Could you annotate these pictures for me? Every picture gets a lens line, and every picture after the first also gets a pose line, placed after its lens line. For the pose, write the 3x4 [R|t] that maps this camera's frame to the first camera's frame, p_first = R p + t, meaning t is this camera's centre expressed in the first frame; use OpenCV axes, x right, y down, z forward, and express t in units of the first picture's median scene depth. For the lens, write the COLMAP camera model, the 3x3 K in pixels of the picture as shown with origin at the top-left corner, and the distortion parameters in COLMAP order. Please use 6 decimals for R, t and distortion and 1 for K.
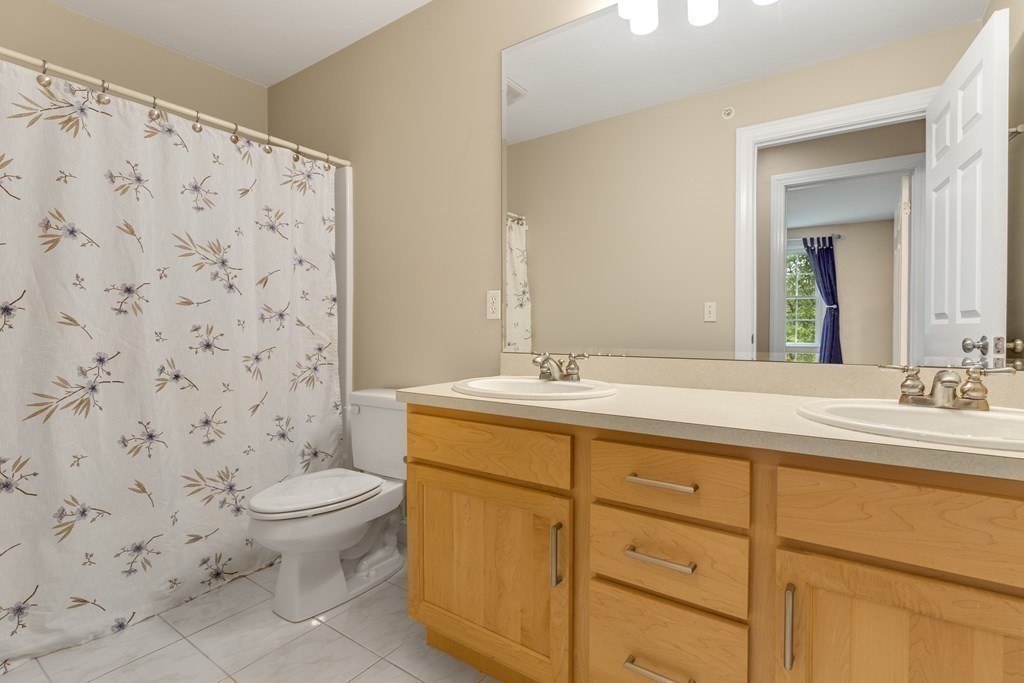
lens RADIAL K [[476.8, 0, 509.0], [0, 476.8, 341.1], [0, 0, 1]] dist [0.009155, -0.001104]
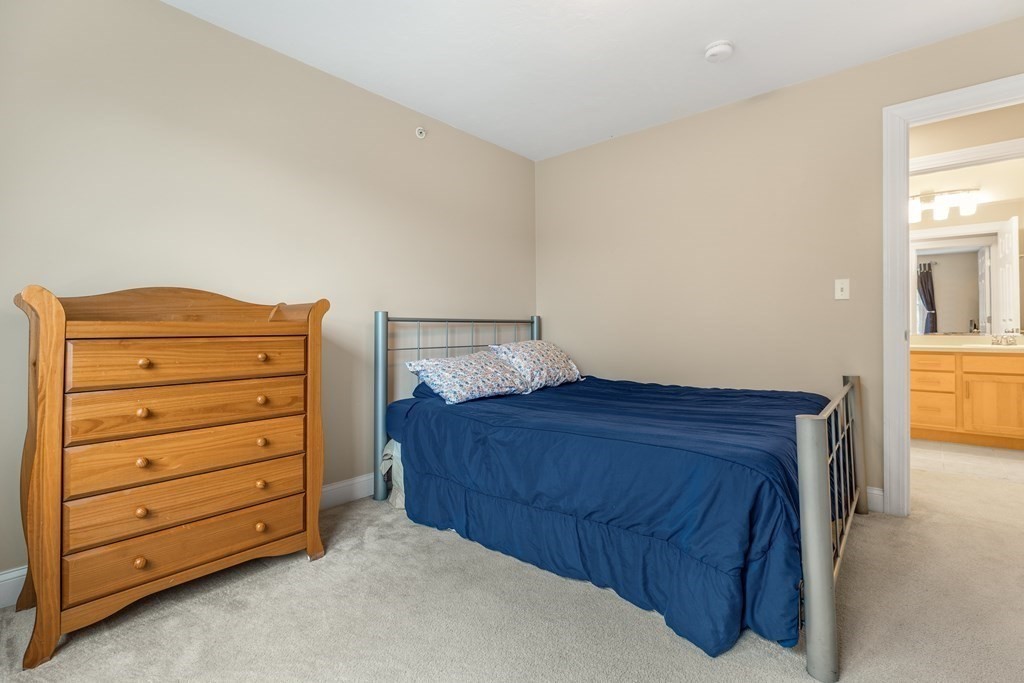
lens RADIAL K [[476.8, 0, 514.9], [0, 476.8, 334.5], [0, 0, 1]] dist [0.009155, -0.001104]
pose [[0.996580, -0.006976, -0.082335, -0.930332], [0.005094, 0.999721, -0.023046, 0.043903], [0.082472, 0.022548, 0.996338, -1.096282]]
